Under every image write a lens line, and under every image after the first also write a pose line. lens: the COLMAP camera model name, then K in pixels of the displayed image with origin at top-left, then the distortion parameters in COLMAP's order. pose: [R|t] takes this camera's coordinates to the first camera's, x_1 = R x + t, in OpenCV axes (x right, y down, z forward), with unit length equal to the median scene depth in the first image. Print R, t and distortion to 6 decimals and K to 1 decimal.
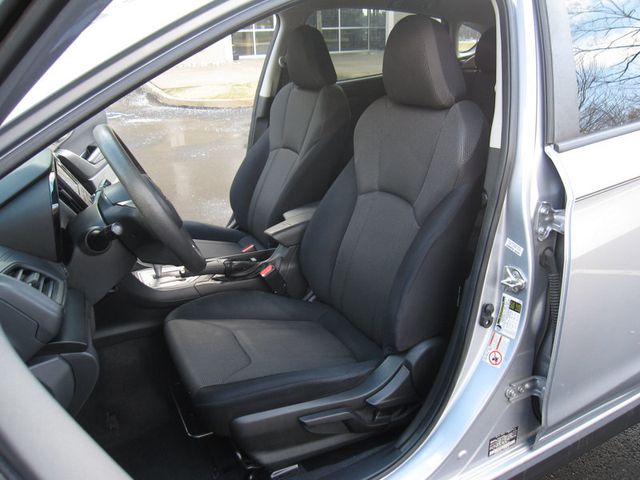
lens RADIAL K [[542.2, 0, 320.0], [0, 542.2, 240.0], [0, 0, 1]] dist [-0.051674, 0.000921]
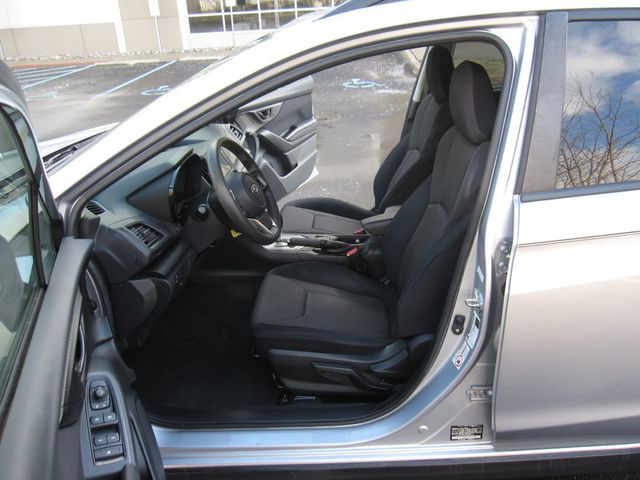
lens RADIAL K [[542.2, 0, 320.0], [0, 542.2, 240.0], [0, 0, 1]] dist [-0.051674, 0.000921]
pose [[0.873213, 0.182964, -0.451689, 0.465707], [-0.151562, 0.982843, 0.105114, -0.107177], [0.463171, -0.023329, 0.885962, -0.175935]]
